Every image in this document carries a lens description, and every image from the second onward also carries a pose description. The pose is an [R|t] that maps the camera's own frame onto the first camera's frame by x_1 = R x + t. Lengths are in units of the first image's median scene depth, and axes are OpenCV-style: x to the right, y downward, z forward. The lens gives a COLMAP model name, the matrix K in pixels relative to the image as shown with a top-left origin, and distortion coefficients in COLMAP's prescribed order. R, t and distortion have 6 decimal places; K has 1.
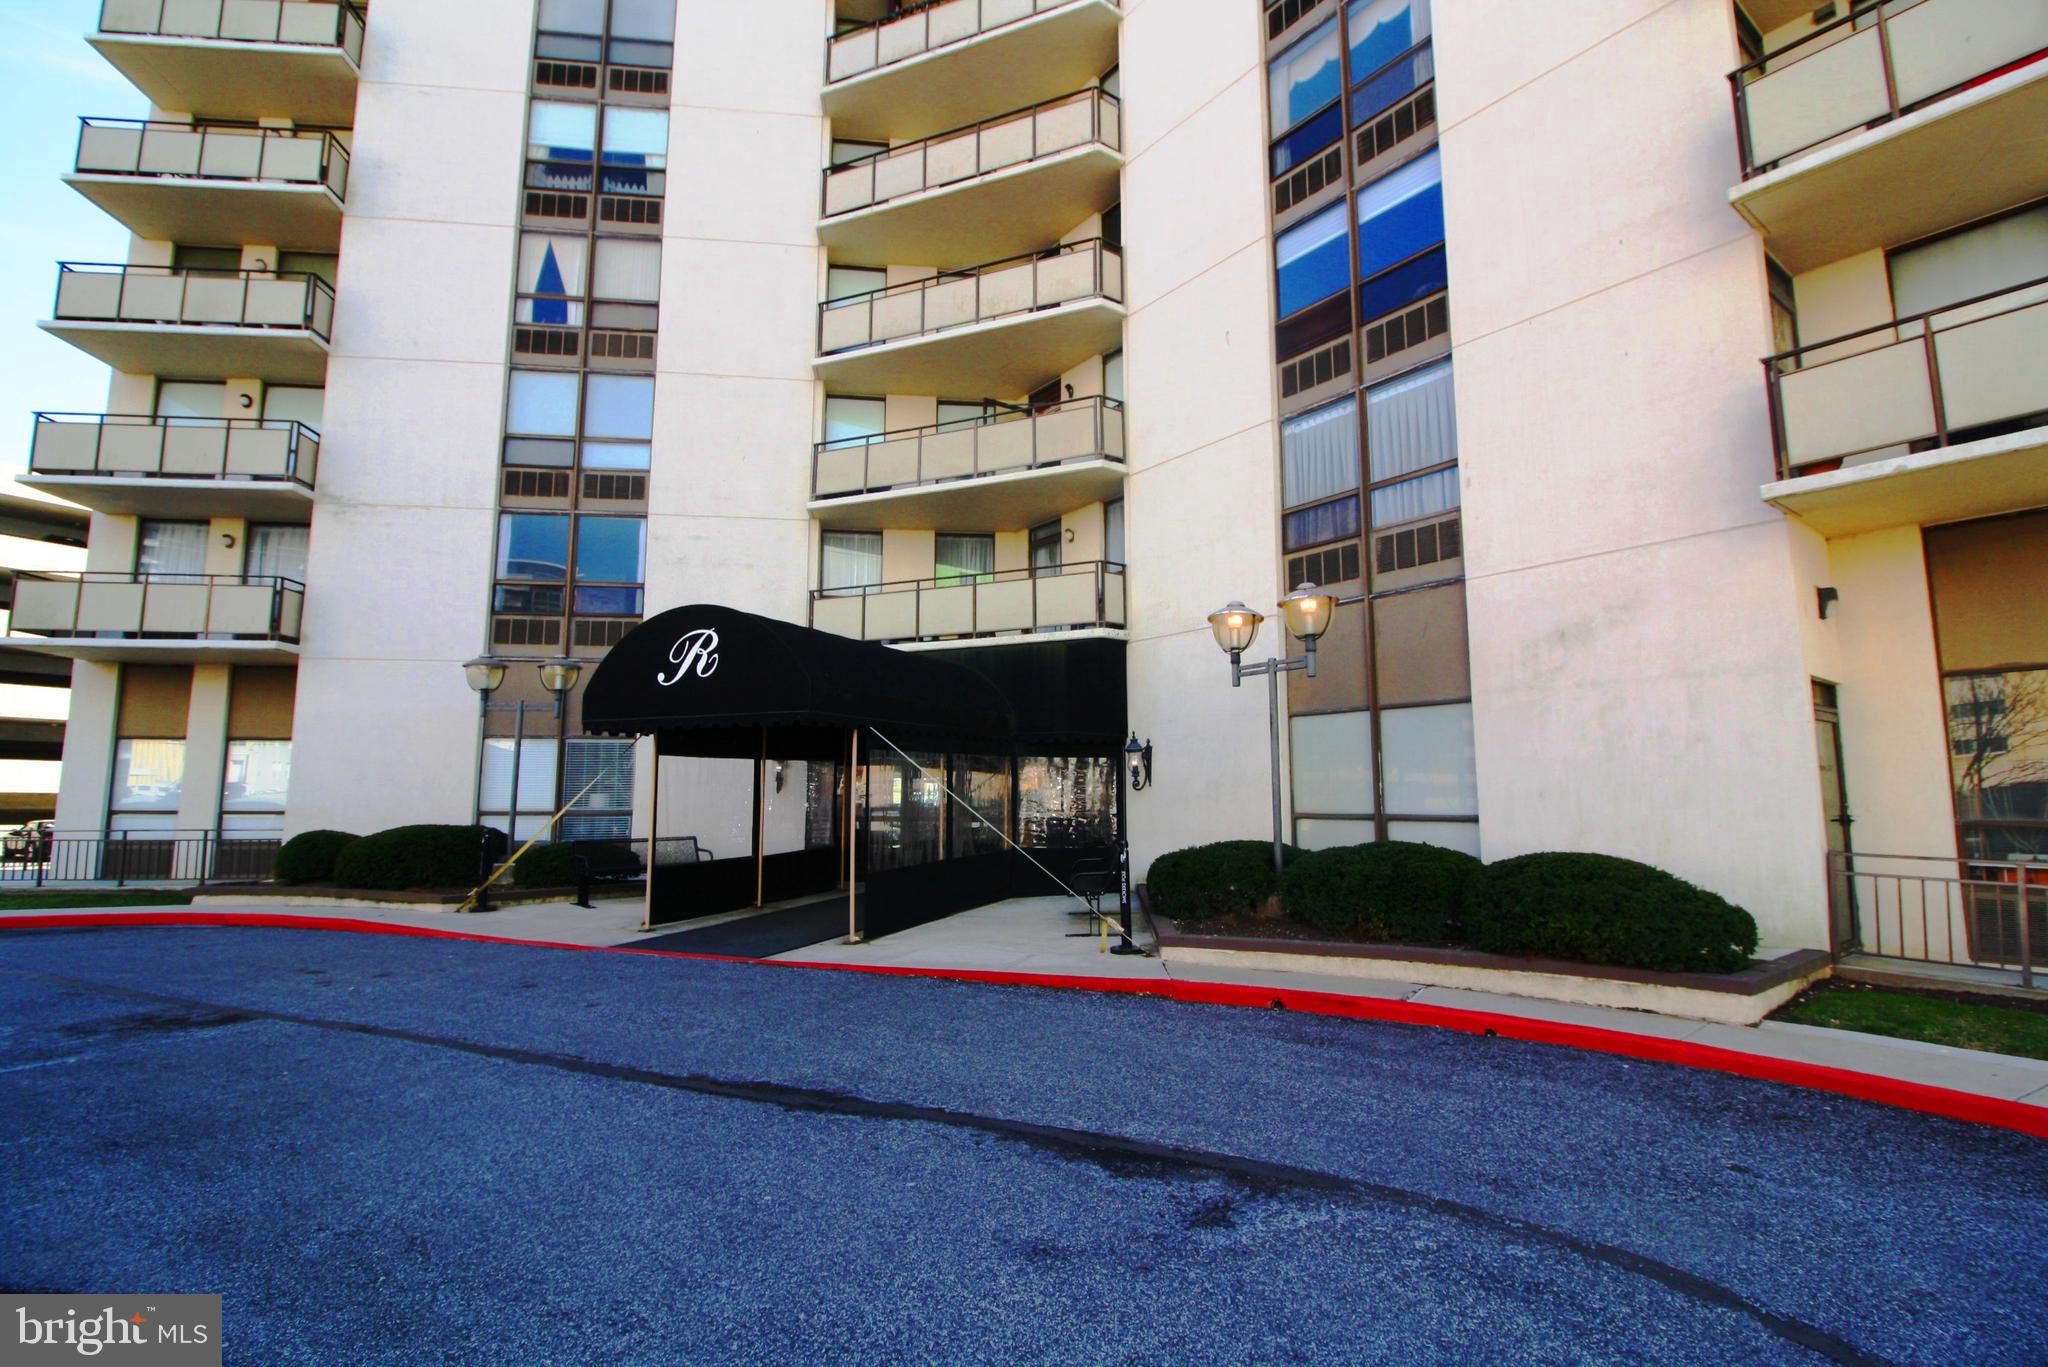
lens RADIAL K [[962.9, 0, 1039.9], [0, 962.9, 676.2], [0, 0, 1]] dist [0.003697, -0.015194]
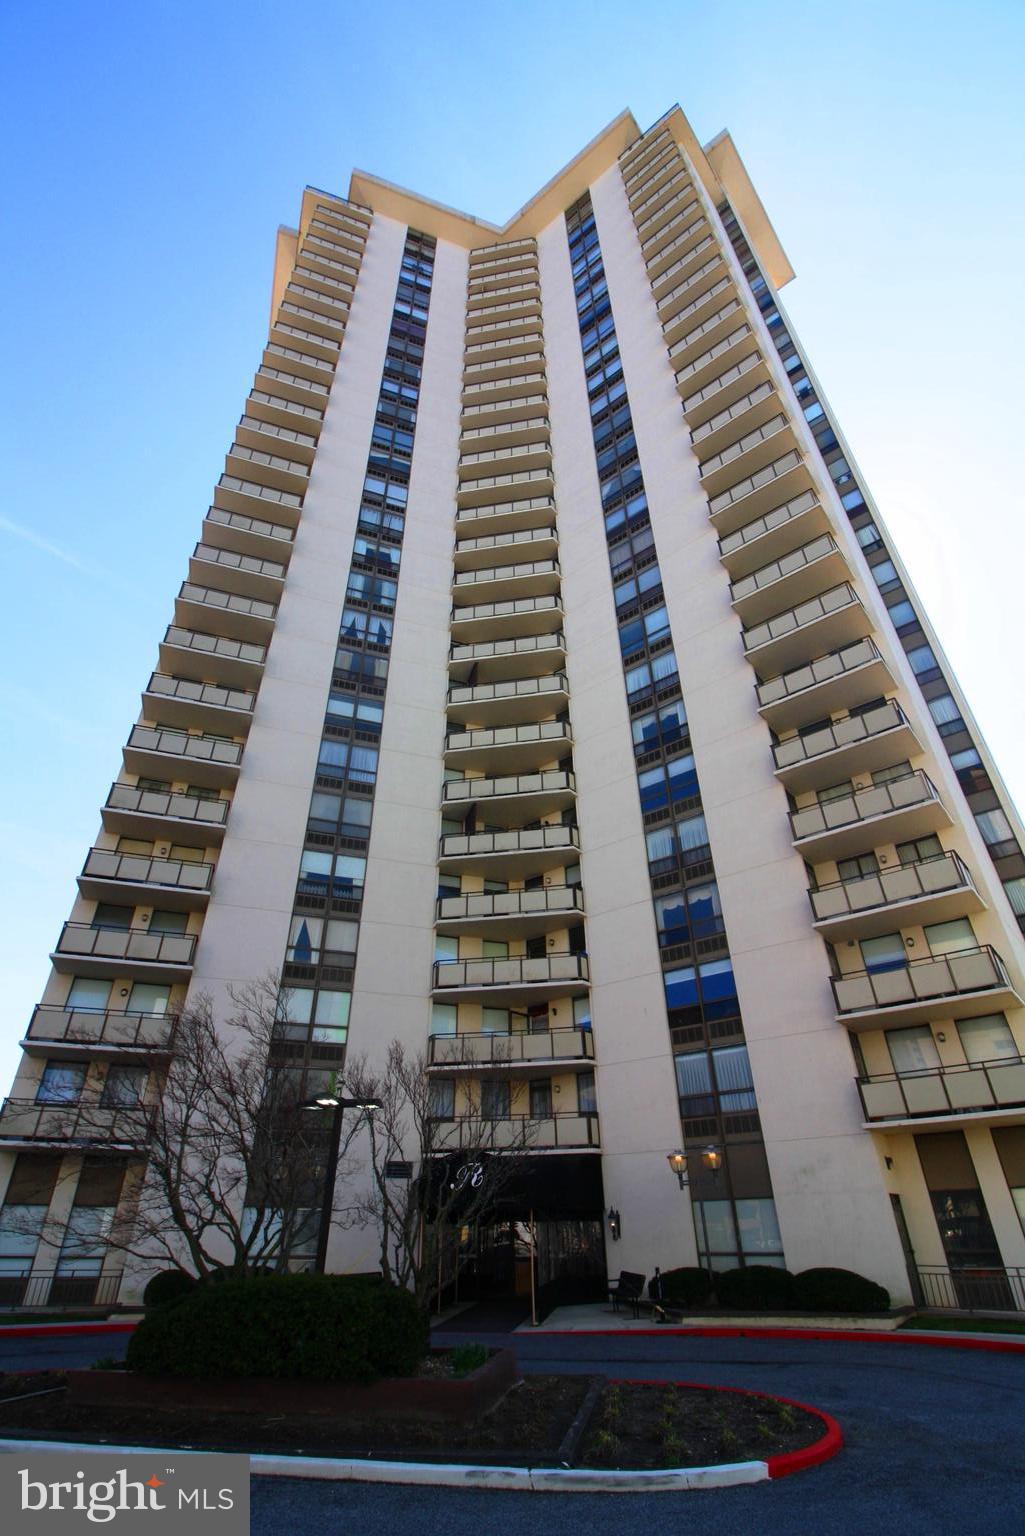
lens RADIAL K [[722.2, 0, 508.9], [0, 722.2, 751.5], [0, 0, 1]] dist [0.003697, -0.015194]
pose [[0.975697, 0.117258, 0.185110, -0.510323], [-0.020712, 0.890344, -0.454817, -0.101957], [-0.218142, 0.439929, 0.871135, -0.715617]]
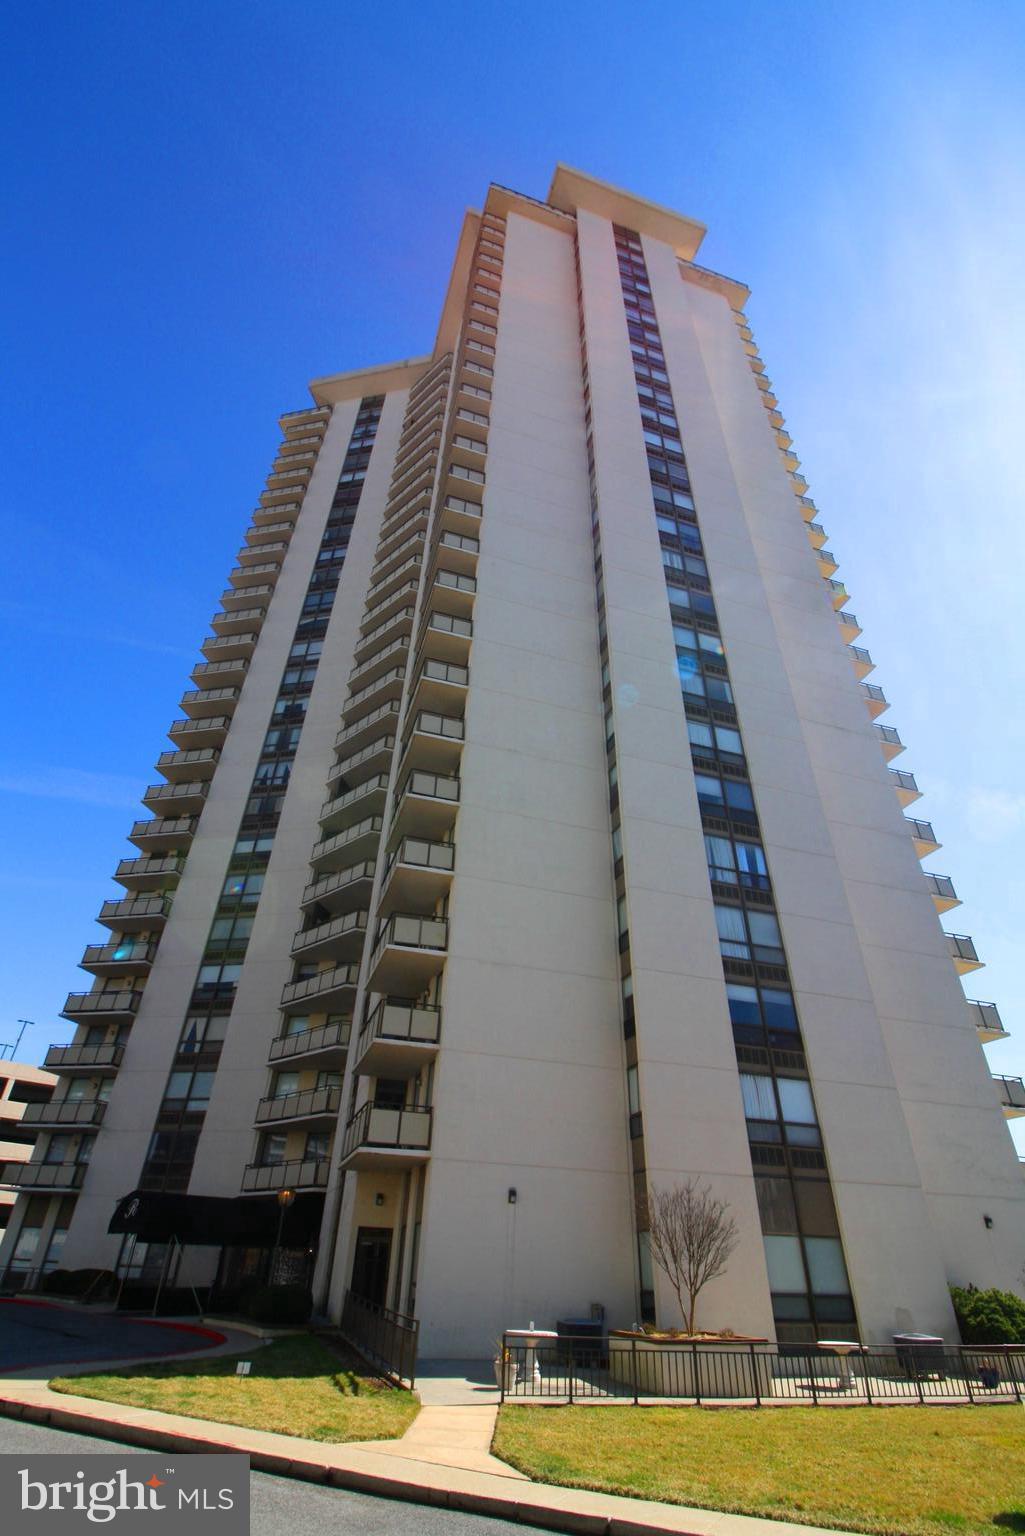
lens RADIAL K [[722.2, 0, 508.9], [0, 722.2, 751.5], [0, 0, 1]] dist [0.003697, -0.015194]
pose [[0.942149, -0.172605, -0.287336, 1.331636], [0.011468, 0.873322, -0.487009, -0.124619], [0.334997, 0.455540, 0.824779, -0.956472]]
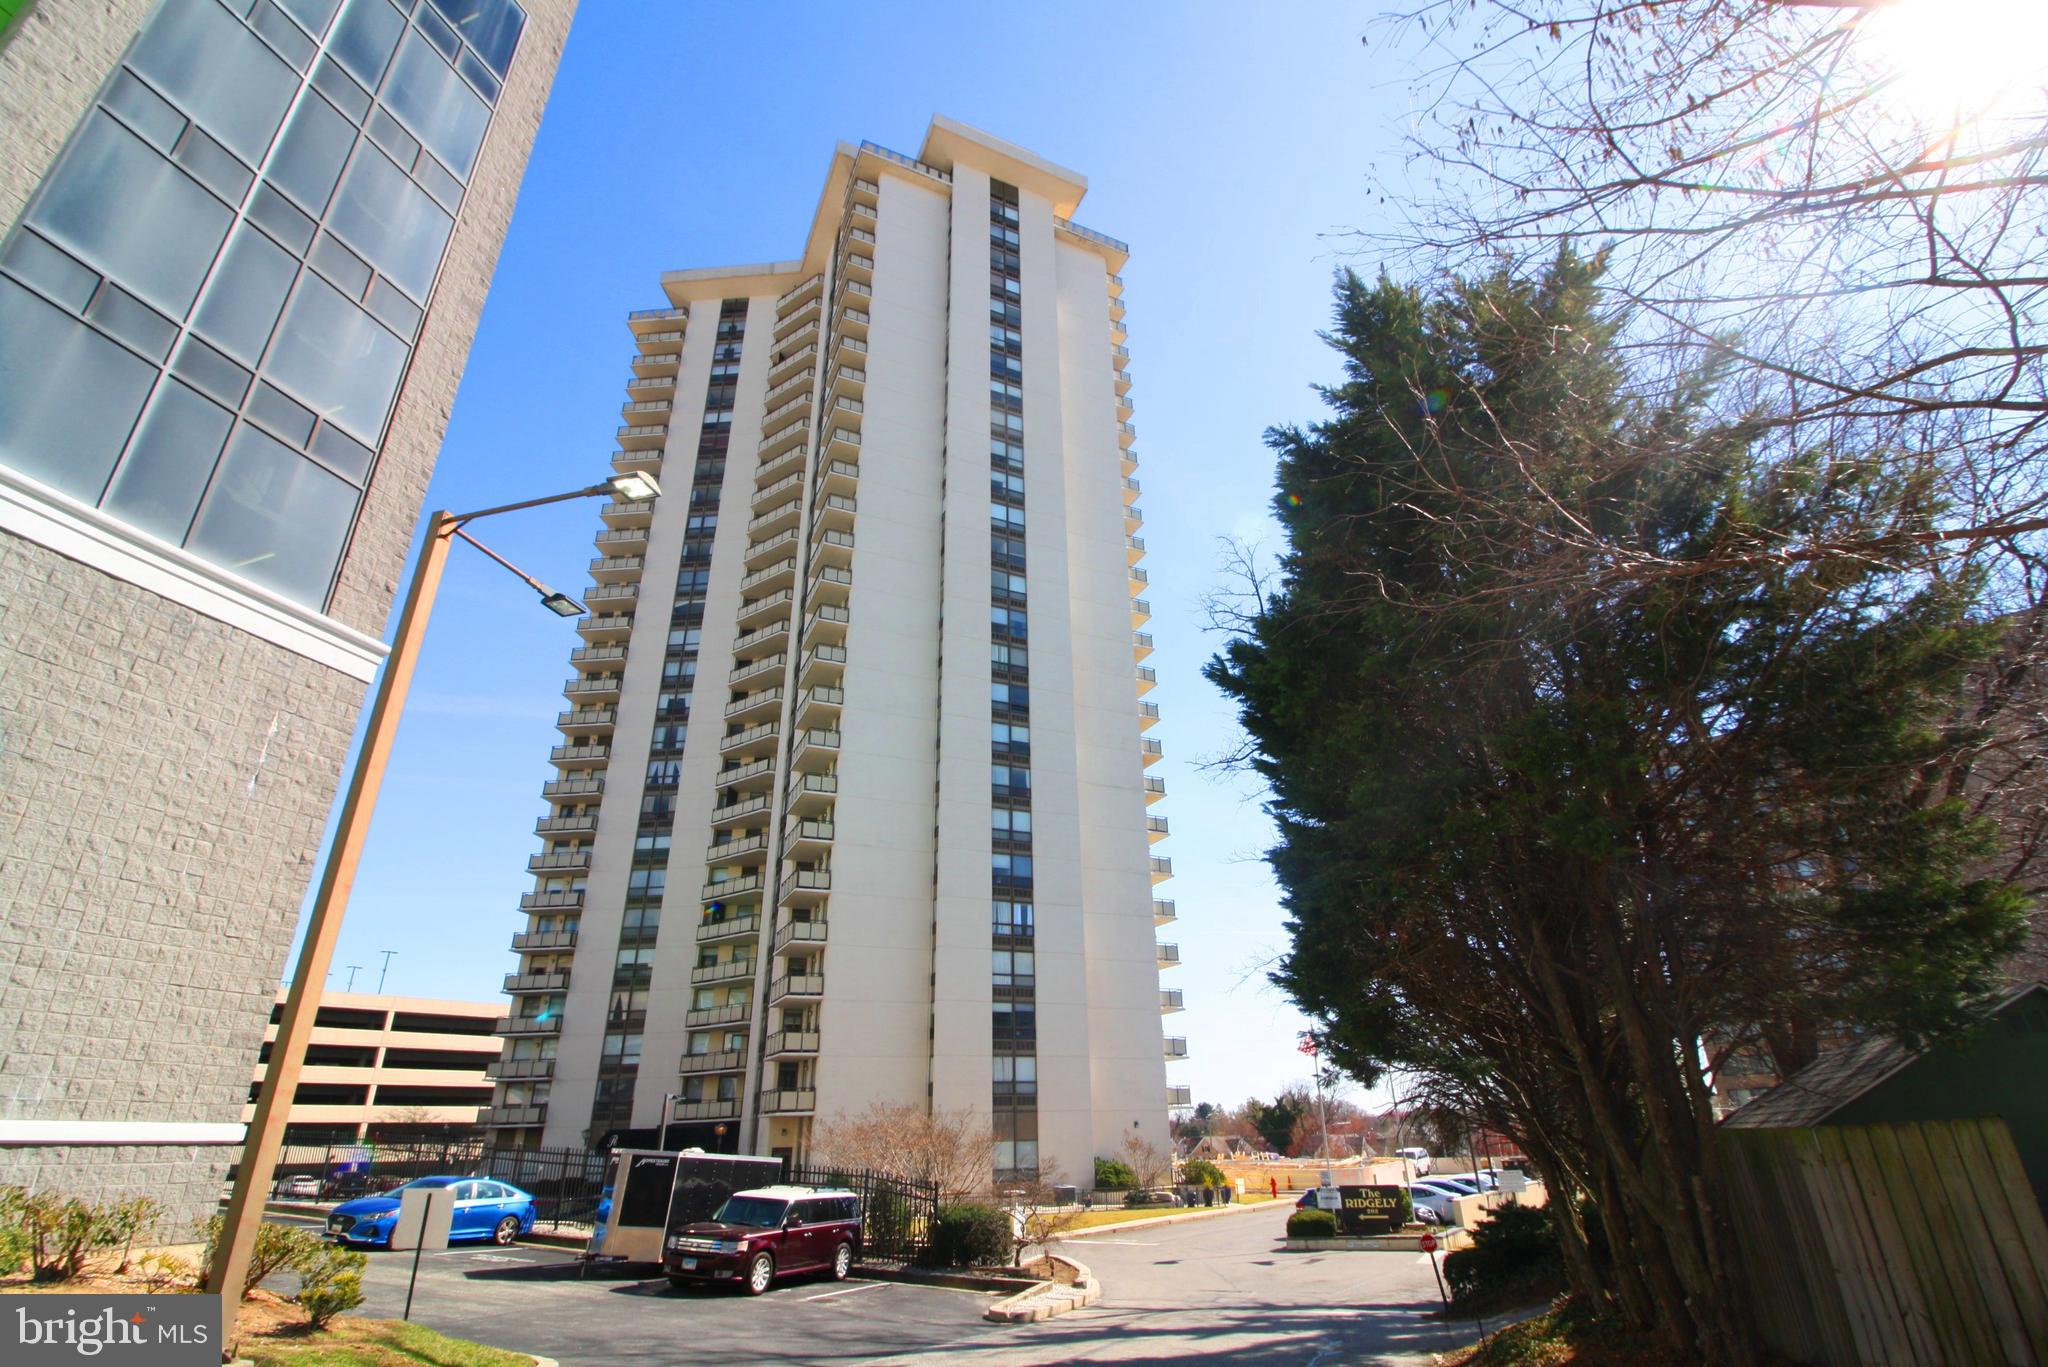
lens RADIAL K [[962.9, 0, 1039.9], [0, 962.9, 676.2], [0, 0, 1]] dist [0.003697, -0.015194]
pose [[0.977864, -0.107881, -0.179287, 2.164330], [0.047394, 0.948768, -0.312398, -0.468515], [0.203803, 0.296985, 0.932879, -2.868941]]
